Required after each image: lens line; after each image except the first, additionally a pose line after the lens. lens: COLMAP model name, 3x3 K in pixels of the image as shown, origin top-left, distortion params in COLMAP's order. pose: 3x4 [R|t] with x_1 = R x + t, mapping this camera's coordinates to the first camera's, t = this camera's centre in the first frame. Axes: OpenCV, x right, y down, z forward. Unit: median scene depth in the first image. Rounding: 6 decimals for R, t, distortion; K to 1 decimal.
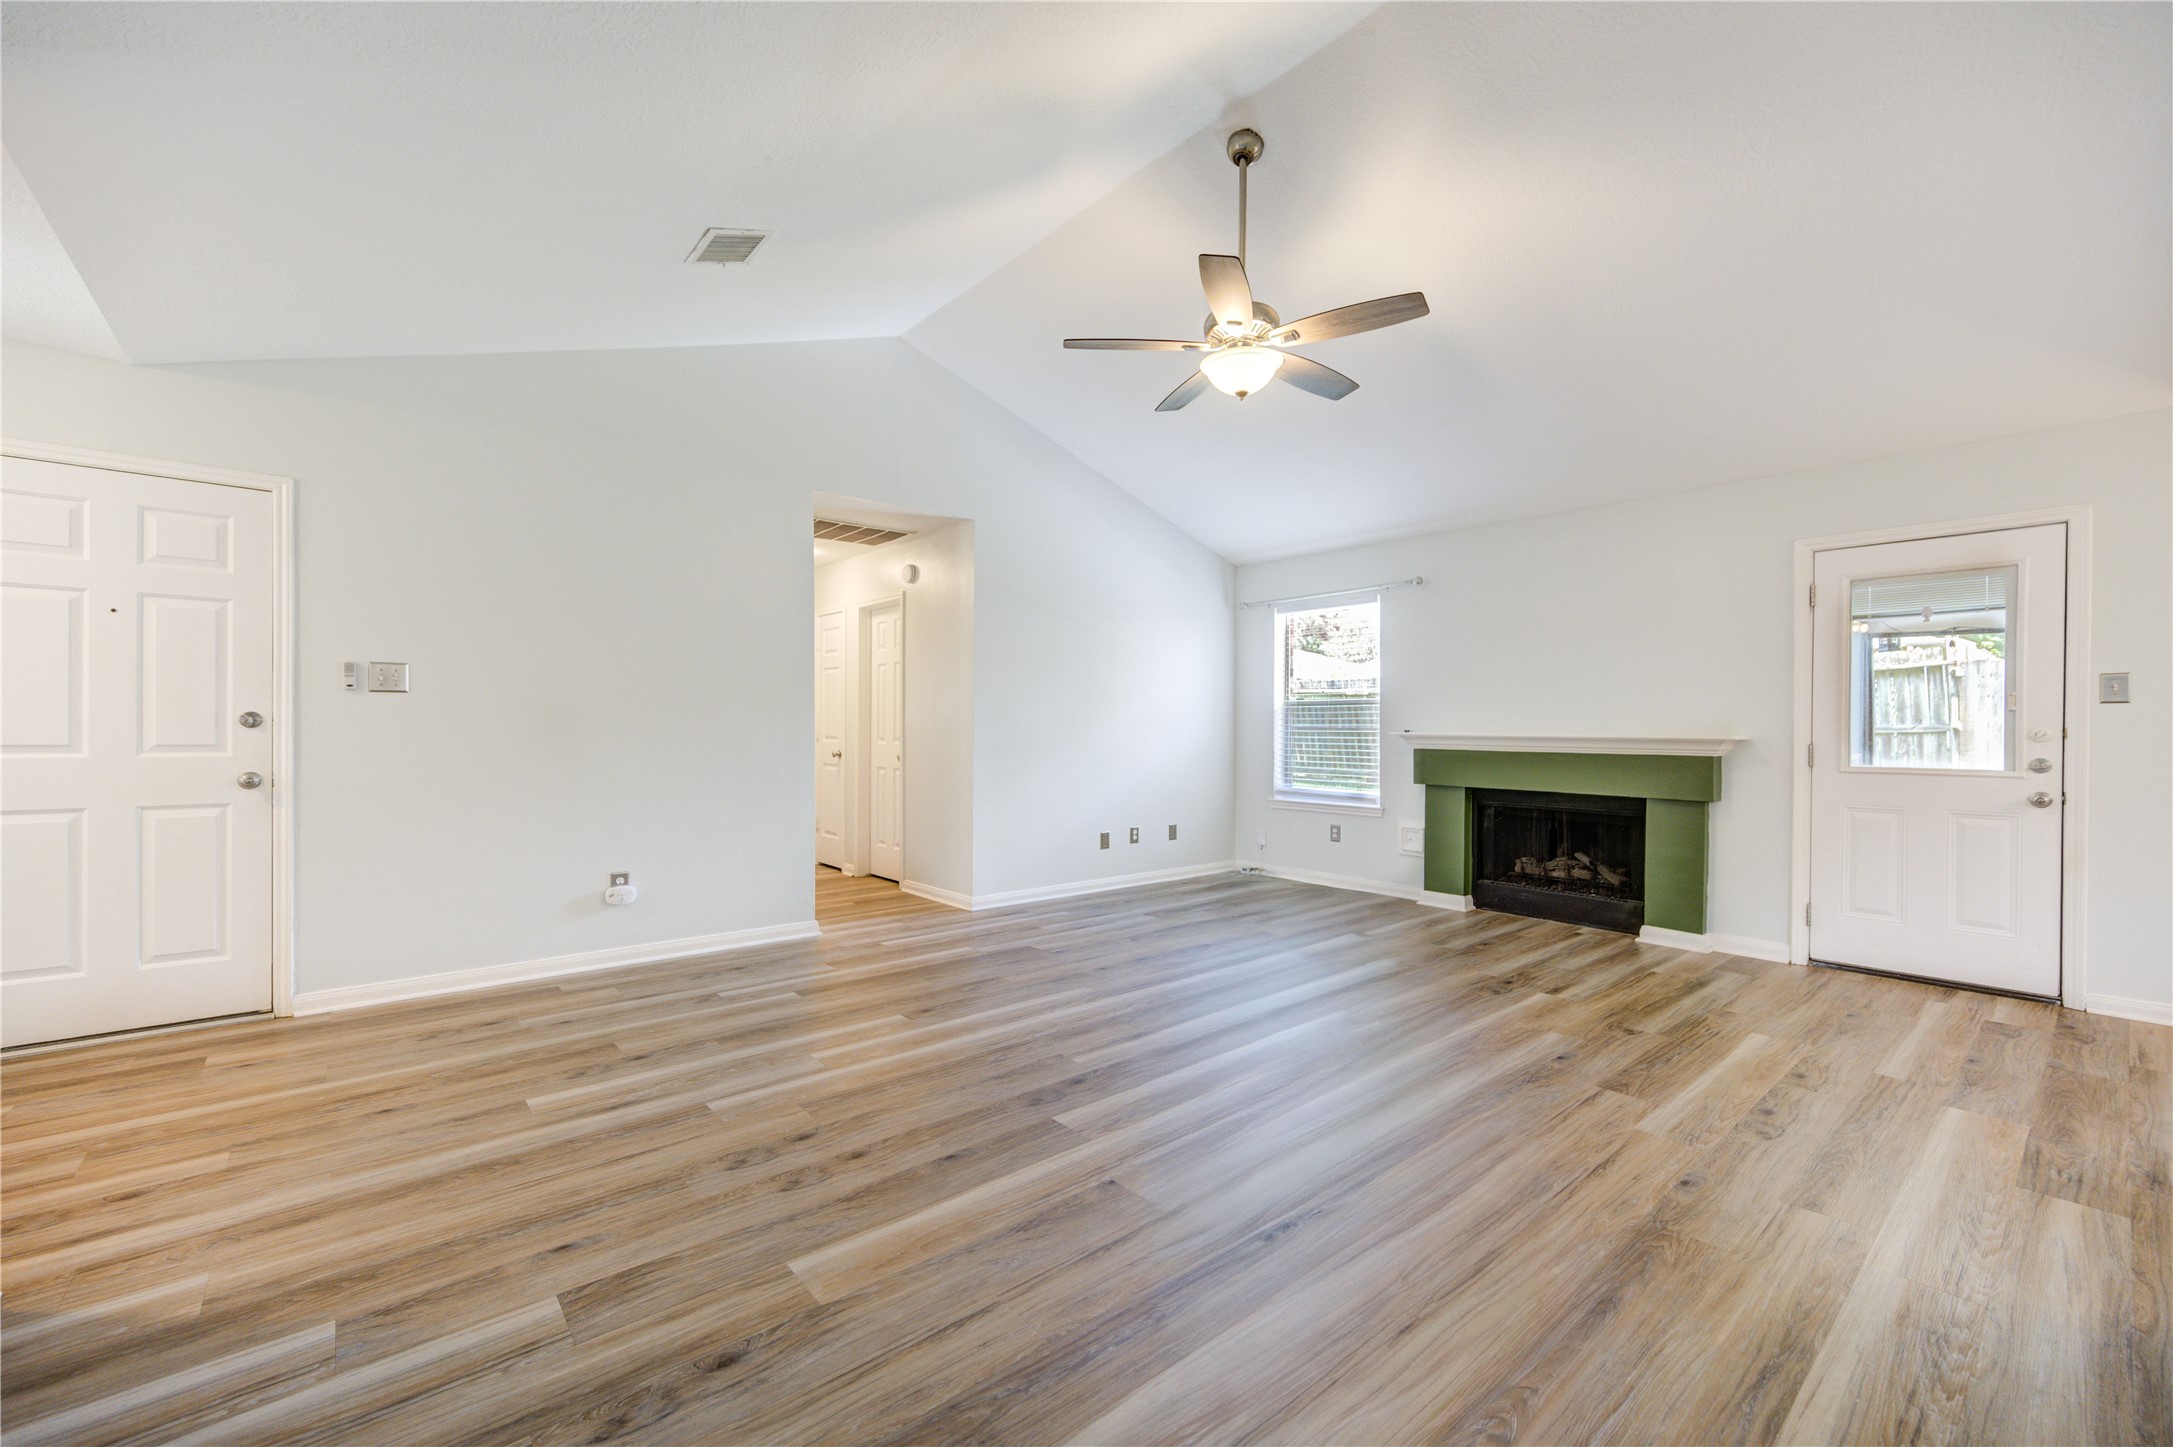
lens RADIAL K [[852.5, 0, 1106.1], [0, 852.5, 732.6], [0, 0, 1]] dist [0.001857, 0.000431]
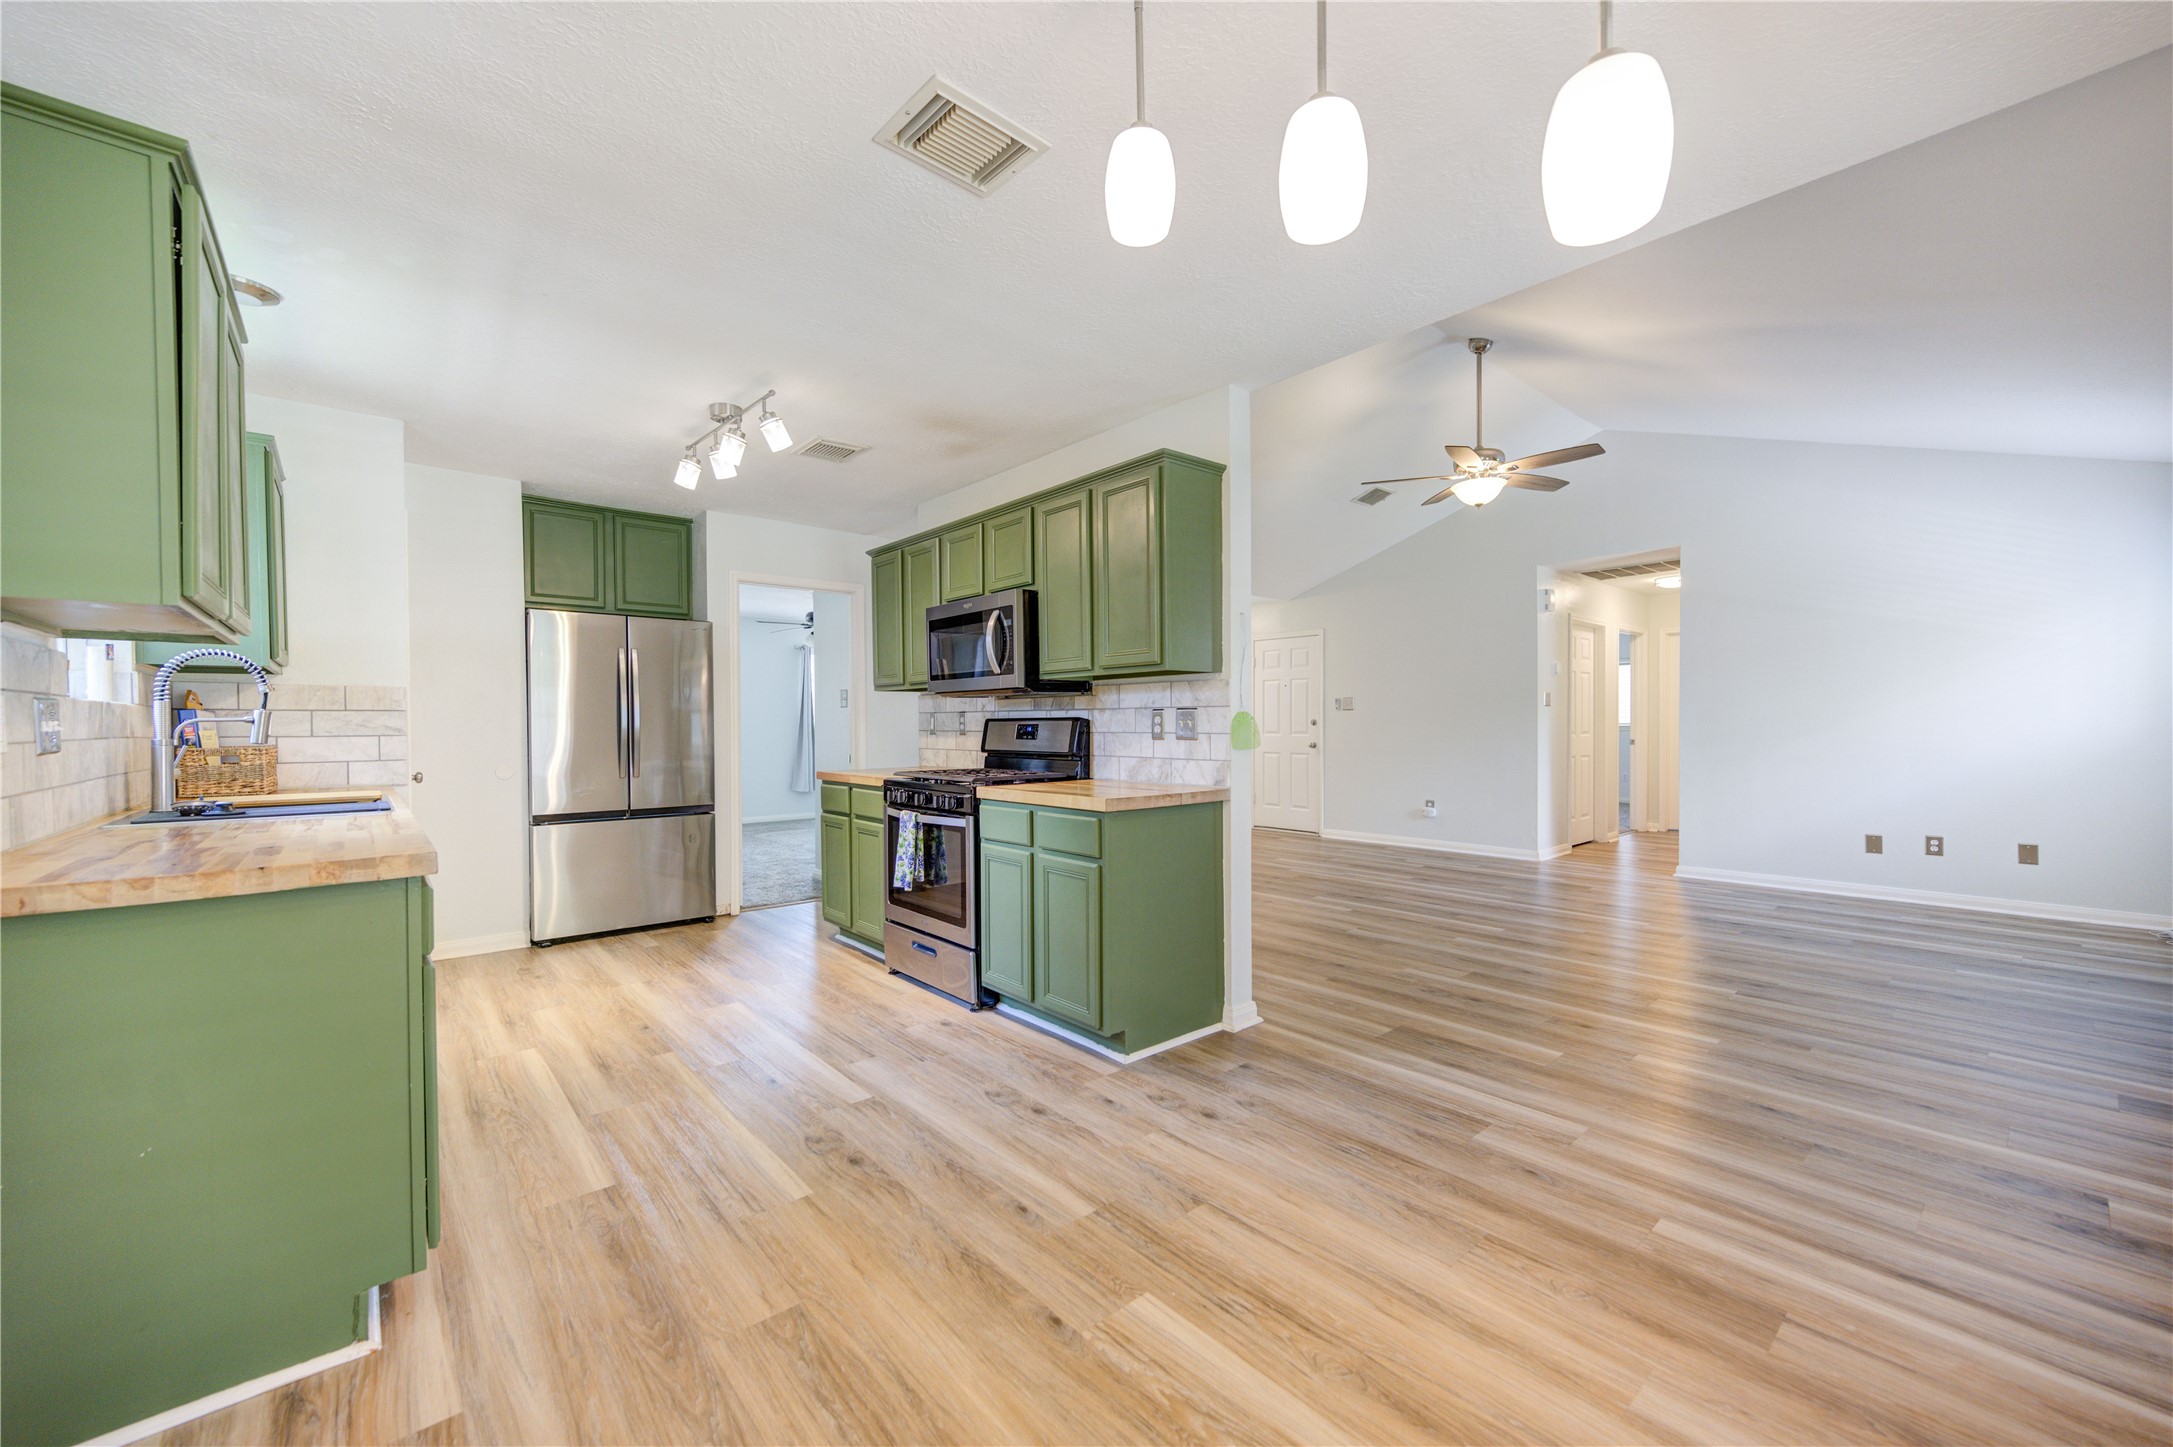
lens RADIAL K [[852.5, 0, 1094.1], [0, 852.5, 735.4], [0, 0, 1]] dist [0.001857, 0.000431]
pose [[0.008904, 0.006284, -0.999941, 1.400458], [0.008375, 0.999945, 0.006358, -0.003590], [0.999925, -0.008431, 0.008851, 0.234126]]
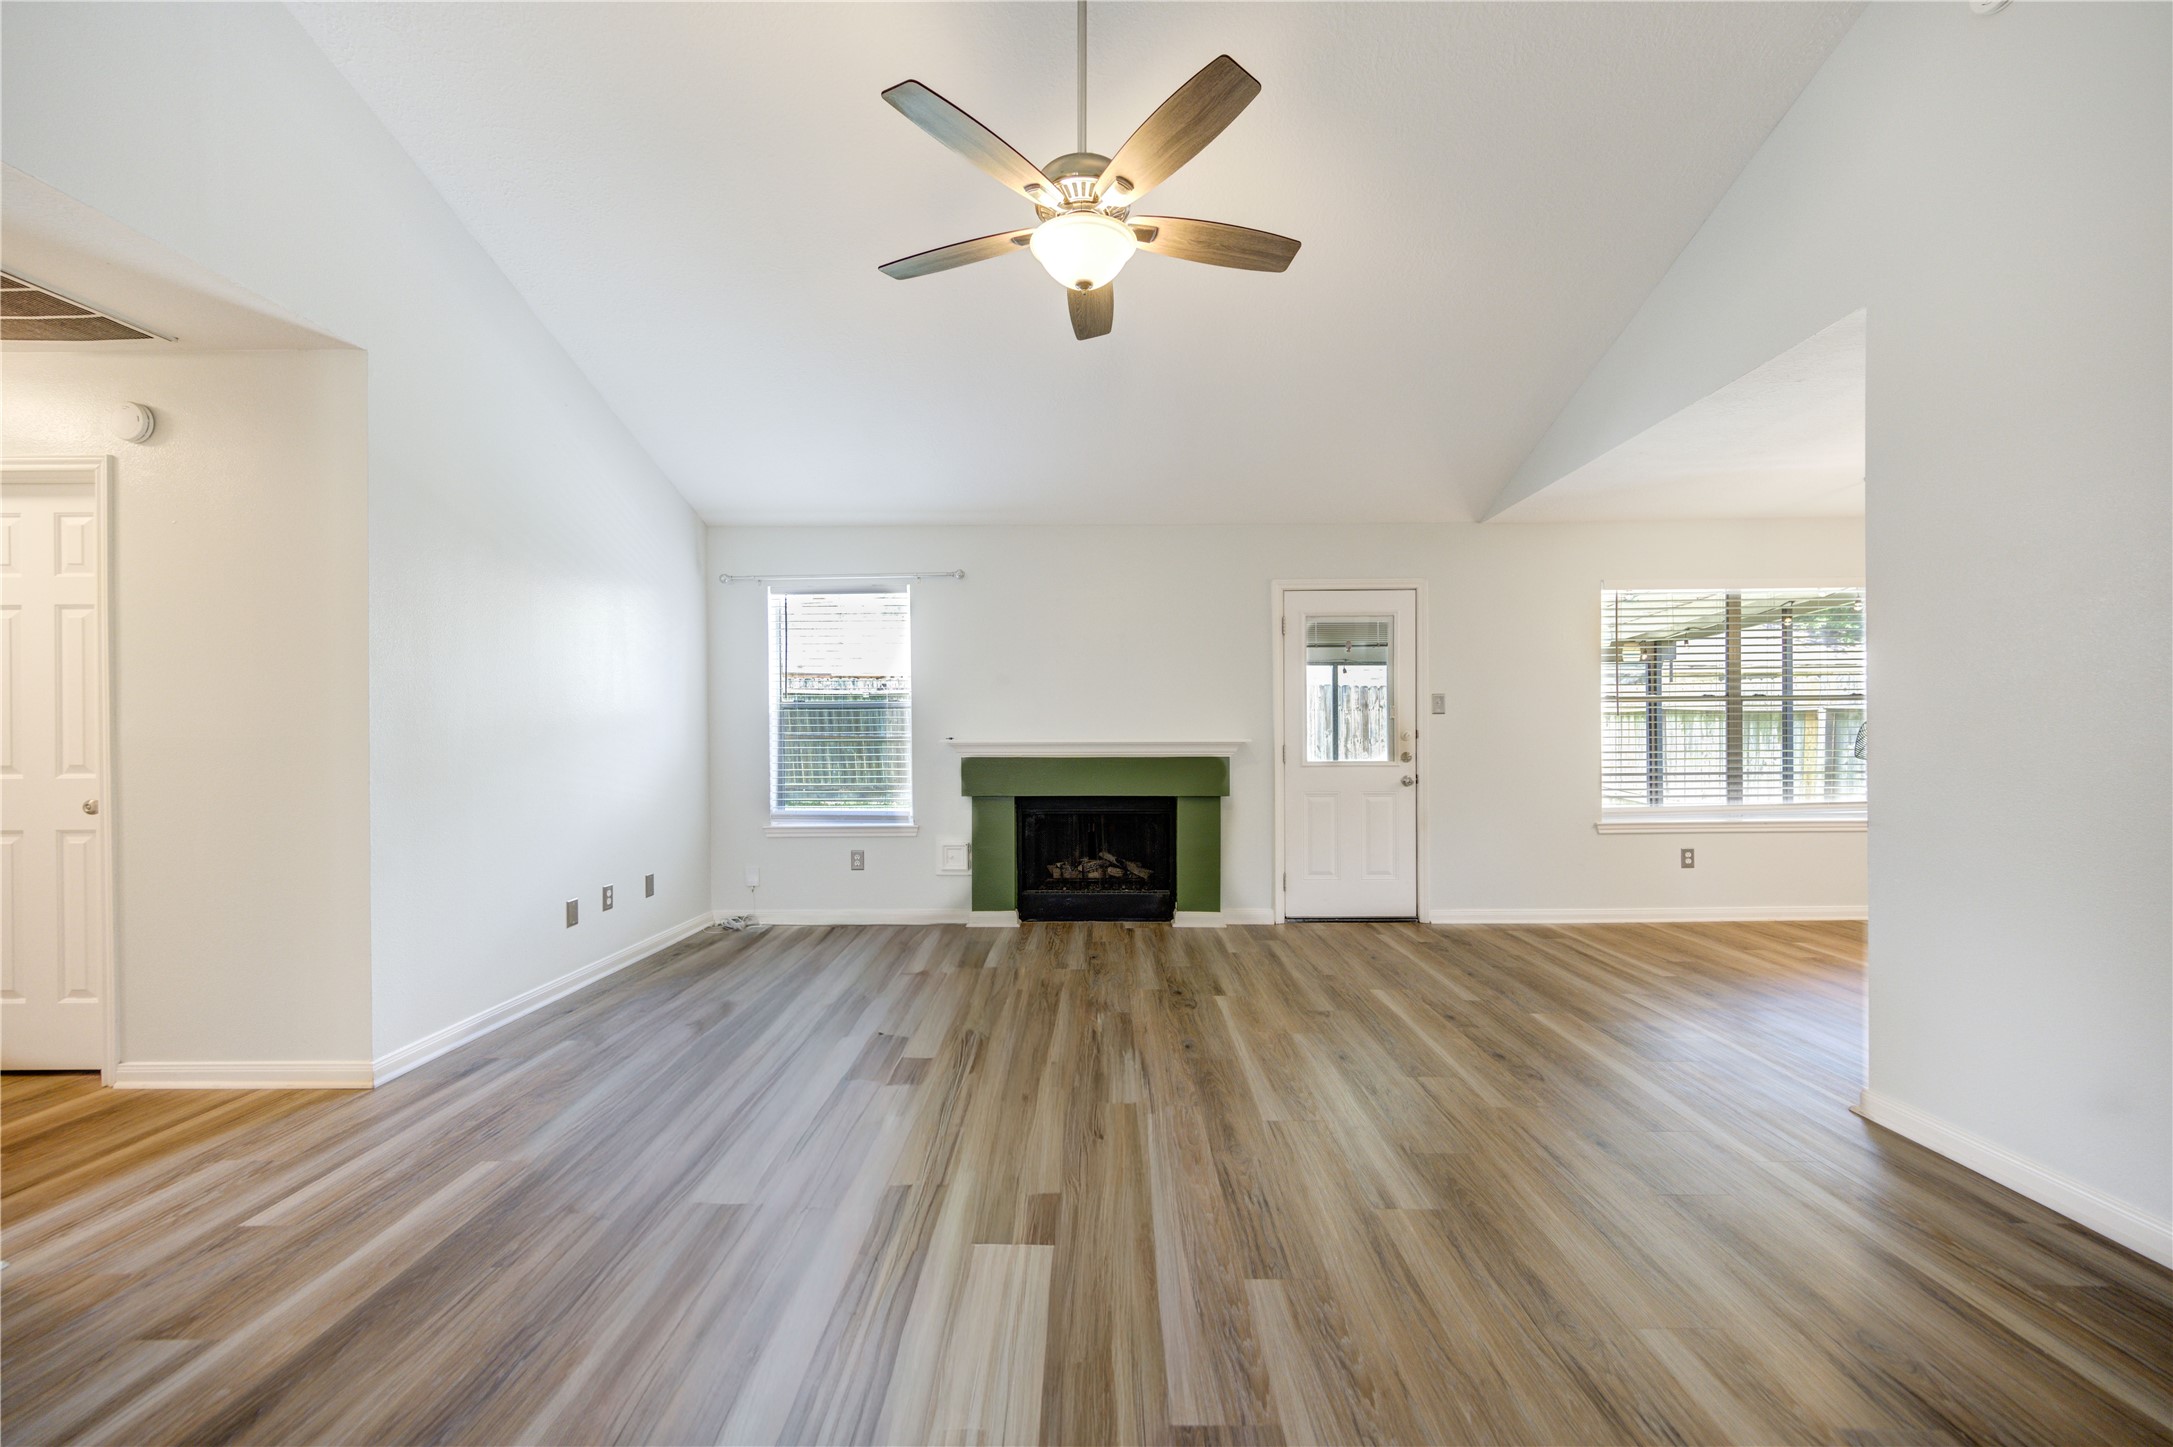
lens RADIAL K [[852.5, 0, 1072.8], [0, 852.5, 757.2], [0, 0, 1]] dist [0.001857, 0.000431]
pose [[0.671390, -0.031233, 0.740446, -0.329847], [0.011240, 0.999426, 0.031965, -0.014874], [-0.741019, -0.013138, 0.671355, 0.414713]]
